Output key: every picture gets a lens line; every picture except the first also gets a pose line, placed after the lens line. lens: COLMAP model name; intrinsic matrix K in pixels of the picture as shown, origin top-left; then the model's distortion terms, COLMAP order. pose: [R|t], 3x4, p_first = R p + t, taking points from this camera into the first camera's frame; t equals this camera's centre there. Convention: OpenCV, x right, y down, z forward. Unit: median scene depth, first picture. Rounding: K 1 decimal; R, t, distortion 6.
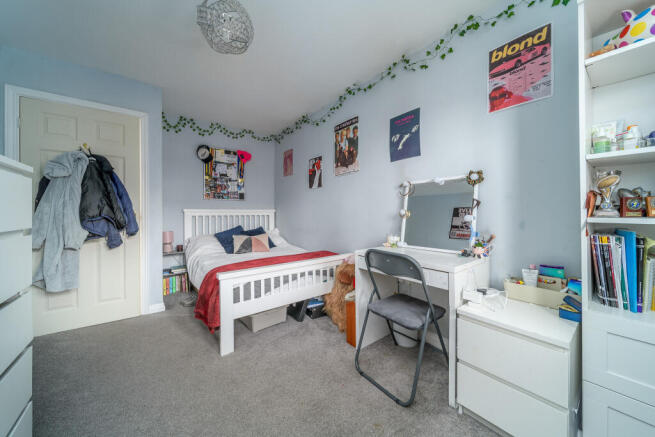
lens RADIAL K [[234.6, 0, 327.5], [0, 234.6, 218.5], [0, 0, 1]] dist [-0.000121, -0.000051]
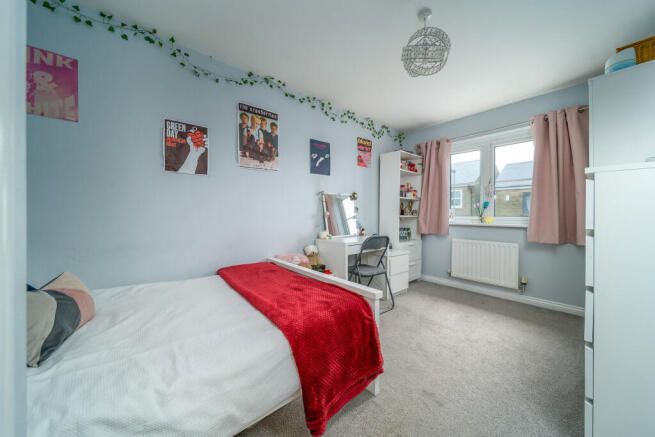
lens RADIAL K [[234.6, 0, 327.5], [0, 234.6, 218.5], [0, 0, 1]] dist [-0.000121, -0.000051]
pose [[-0.041331, -0.015443, 0.999026, -0.842767], [0.026609, 0.999509, 0.016551, -0.017729], [-0.998791, 0.027267, -0.040900, 0.836193]]
